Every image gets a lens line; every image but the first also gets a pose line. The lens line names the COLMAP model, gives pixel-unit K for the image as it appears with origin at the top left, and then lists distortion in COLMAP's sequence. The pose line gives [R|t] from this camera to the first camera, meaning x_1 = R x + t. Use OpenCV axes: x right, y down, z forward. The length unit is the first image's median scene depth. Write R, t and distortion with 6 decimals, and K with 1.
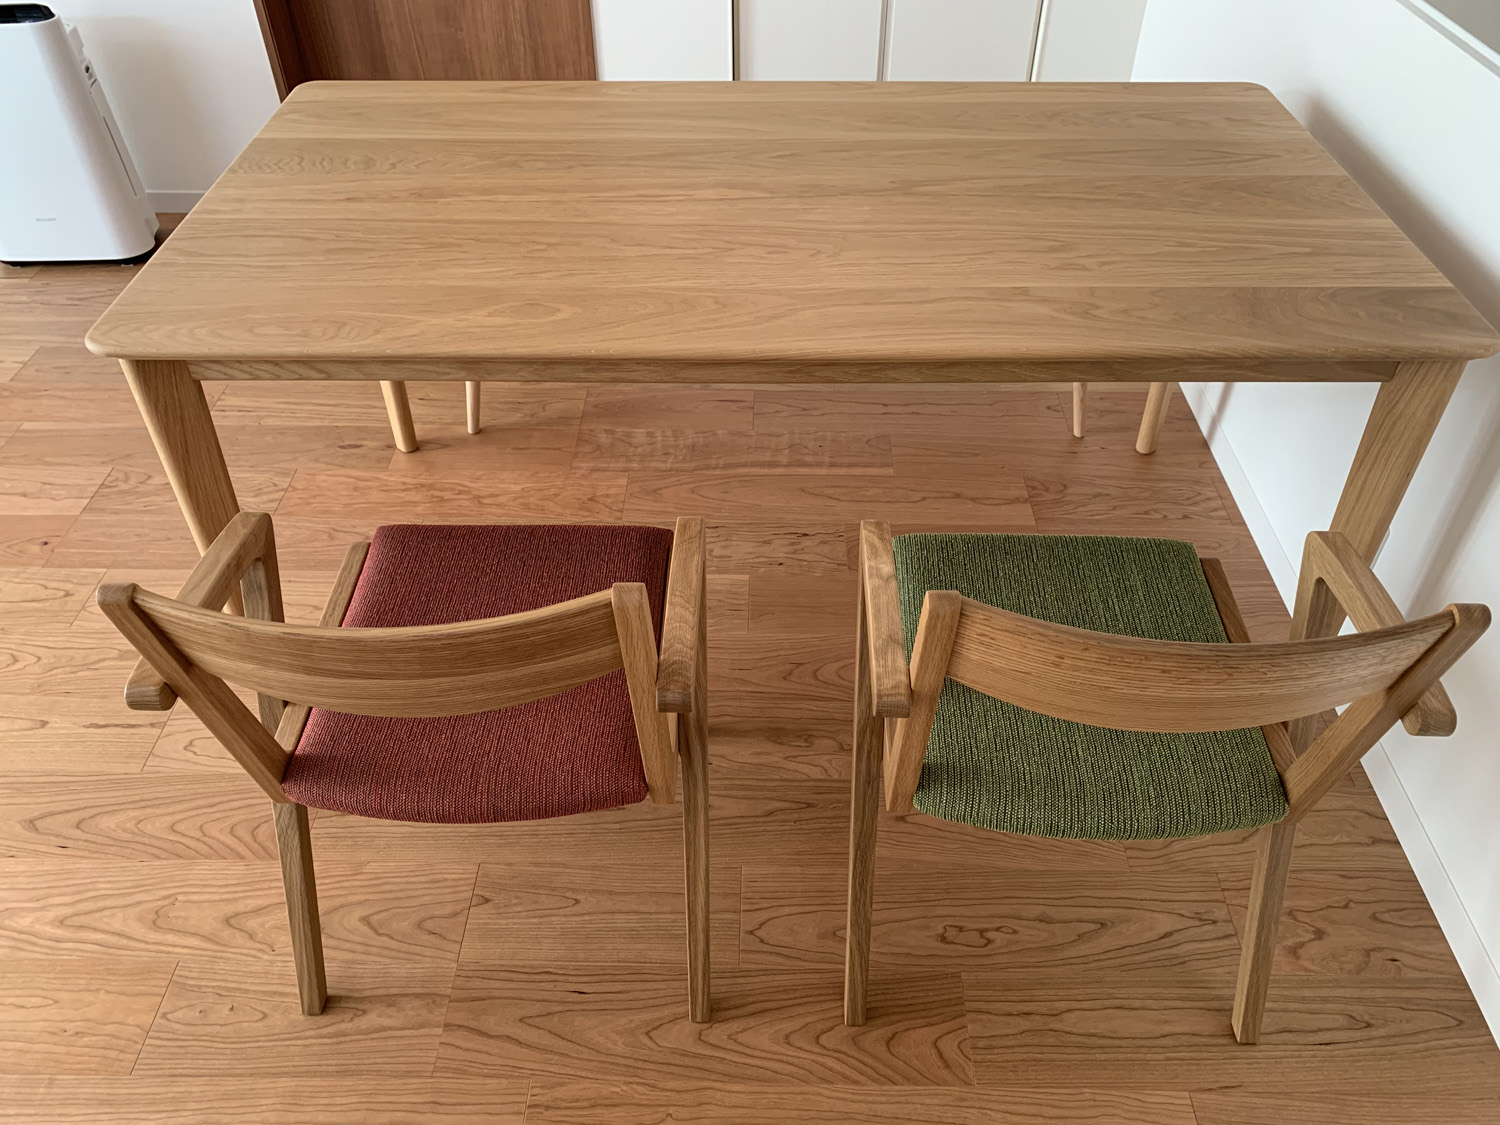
lens RADIAL K [[1135.5, 0, 754.8], [0, 1135.5, 562.8], [0, 0, 1]] dist [0.015910, 0.004822]
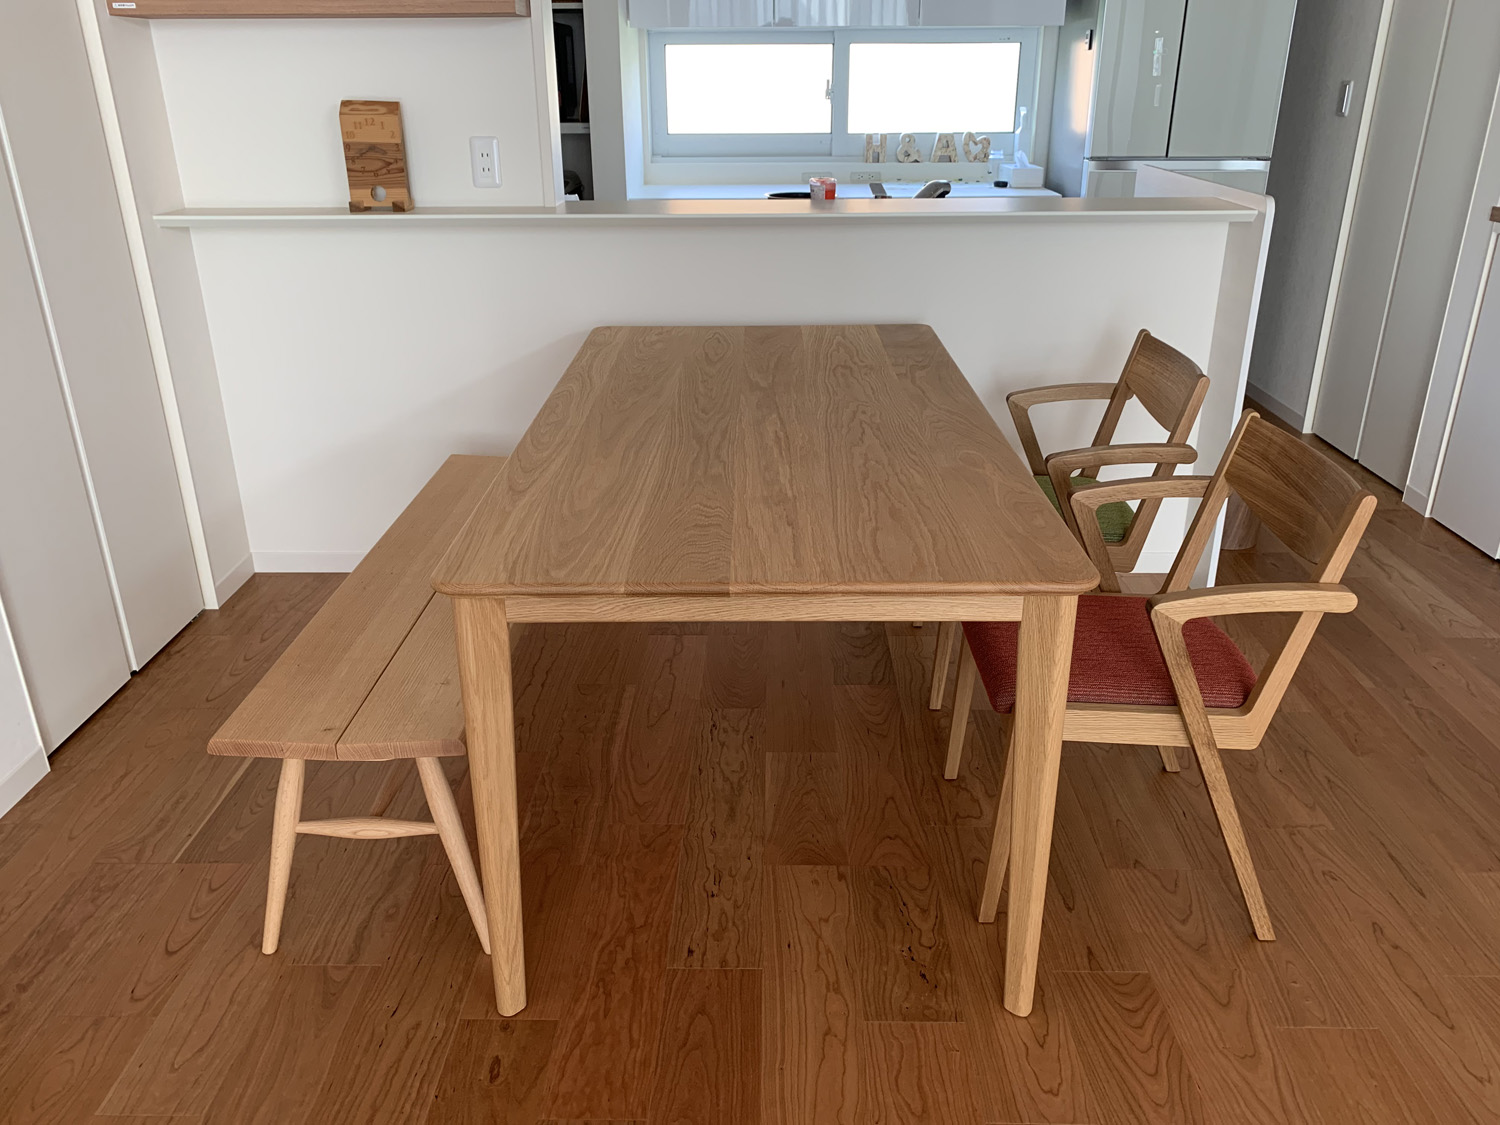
lens RADIAL K [[1135.5, 0, 753.4], [0, 1135.5, 556.8], [0, 0, 1]] dist [0.015910, 0.004822]
pose [[0.011616, -0.392678, 0.919602, -1.316603], [0.674991, 0.681593, 0.282520, -0.613195], [-0.737734, 0.617442, 0.272972, 0.758021]]
